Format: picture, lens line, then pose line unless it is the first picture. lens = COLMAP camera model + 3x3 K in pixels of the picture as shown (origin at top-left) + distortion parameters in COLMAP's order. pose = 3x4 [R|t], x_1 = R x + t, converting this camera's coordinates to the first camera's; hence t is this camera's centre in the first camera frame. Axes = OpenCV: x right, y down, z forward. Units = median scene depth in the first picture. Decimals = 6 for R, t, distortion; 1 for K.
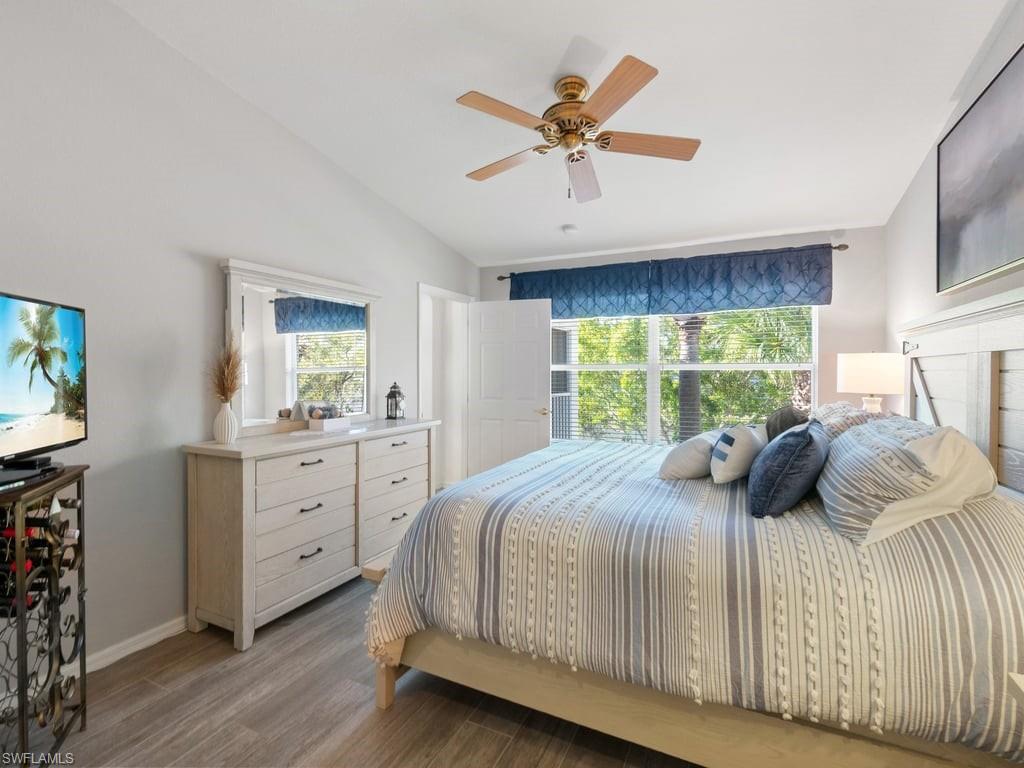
lens RADIAL K [[502.2, 0, 514.8], [0, 502.2, 376.9], [0, 0, 1]] dist [-0.005109, 0.000111]
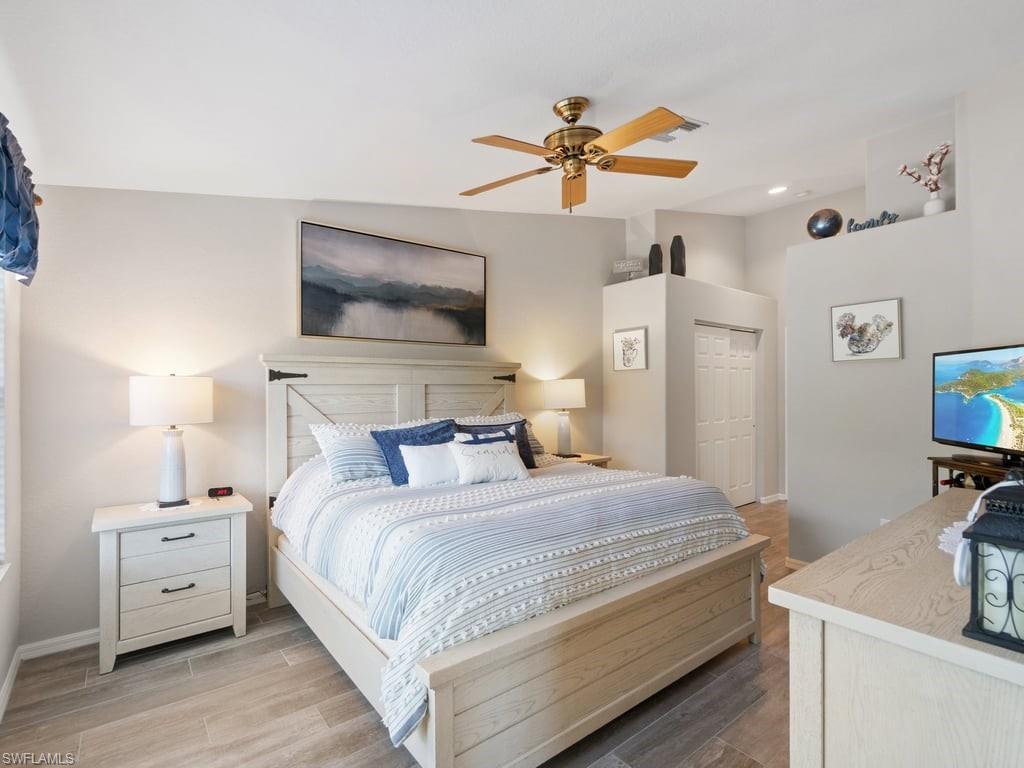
lens RADIAL K [[498.2, 0, 507.7], [0, 498.2, 381.5], [0, 0, 1]] dist [-0.003866, 0.001026]
pose [[-0.887103, 0.003359, 0.461560, -0.253768], [0.005436, 0.999980, 0.003172, -0.053552], [-0.461540, 0.005323, -0.887103, 2.136858]]
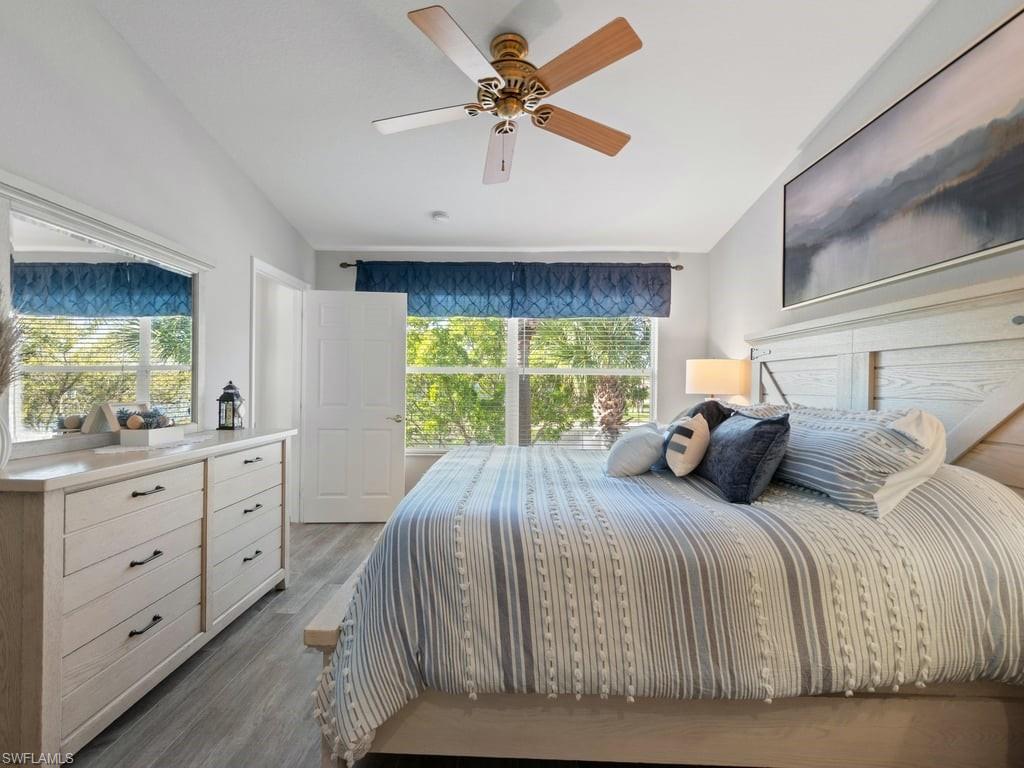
lens RADIAL K [[505.4, 0, 518.9], [0, 505.4, 388.7], [0, 0, 1]] dist [-0.003759, -0.000292]
pose [[0.905575, 0.005178, 0.424154, -0.272859], [-0.004271, 0.999986, -0.003090, 0.036822], [-0.424164, 0.000987, 0.905585, 0.195718]]
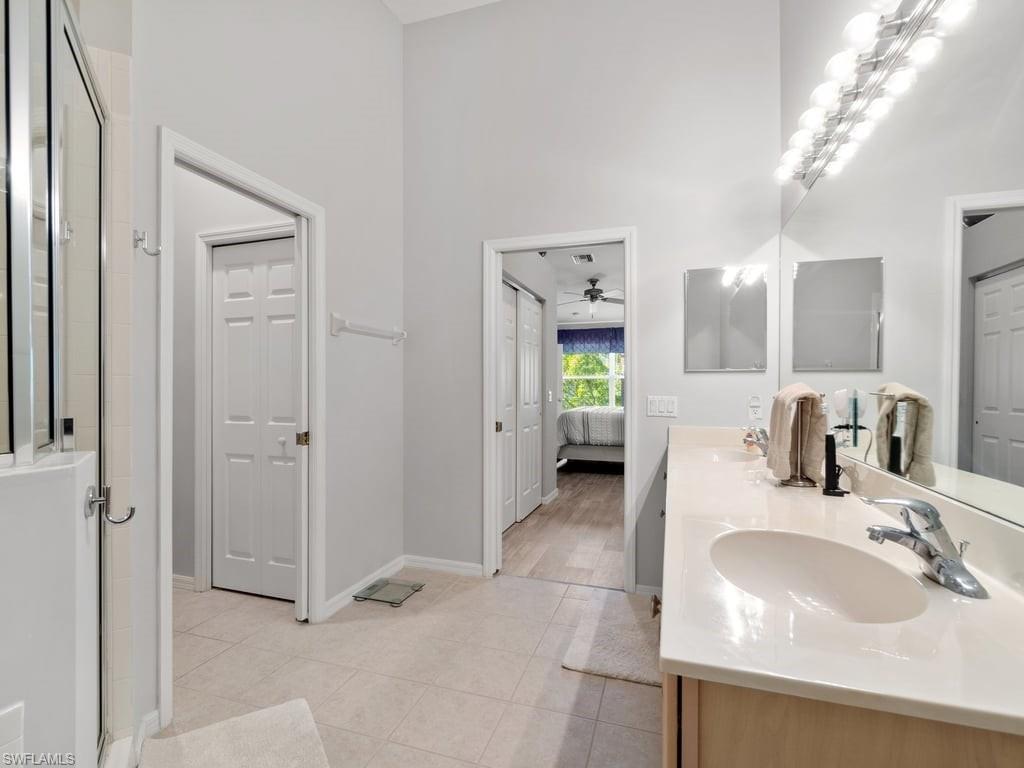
lens RADIAL K [[483.8, 0, 507.9], [0, 483.8, 385.8], [0, 0, 1]] dist [-0.001997, 0.000133]
pose [[0.993960, -0.002444, 0.109719, -0.772509], [0.003909, 0.999906, -0.013143, 0.080943], [-0.109677, 0.013493, 0.993876, -1.950999]]
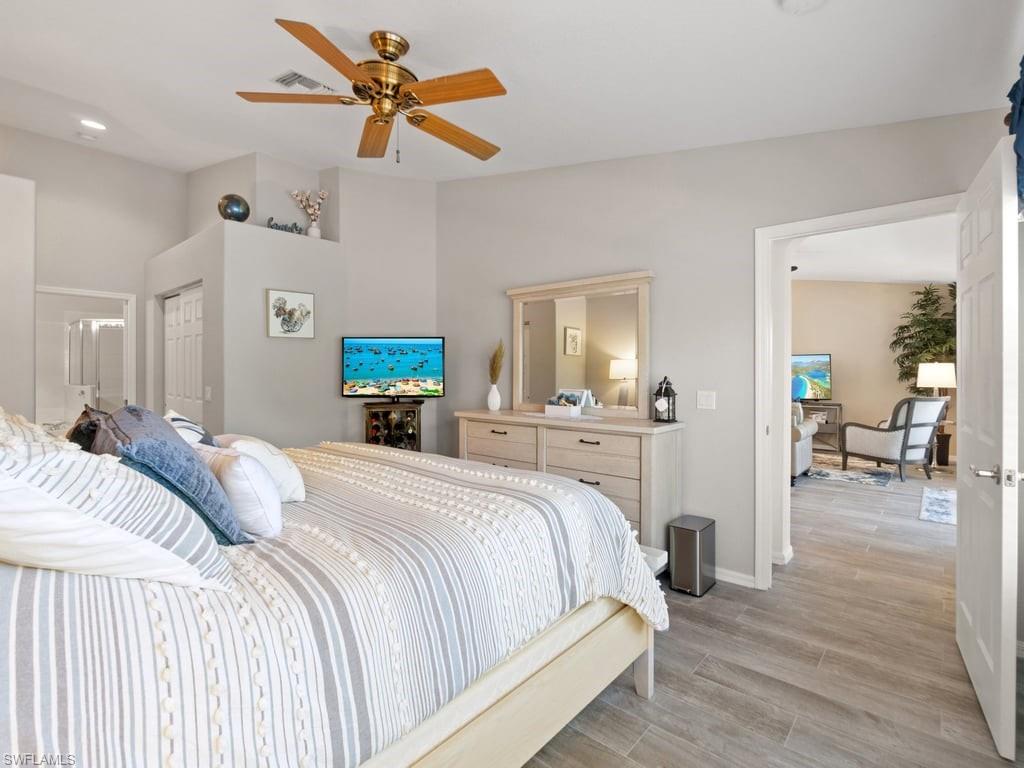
lens RADIAL K [[498.2, 0, 507.7], [0, 498.2, 381.5], [0, 0, 1]] dist [-0.003866, 0.001026]
pose [[-0.289310, 0.020876, -0.957008, 0.996328], [-0.008599, 0.999665, 0.024406, 0.002066], [0.957197, 0.015290, -0.289034, 1.645524]]
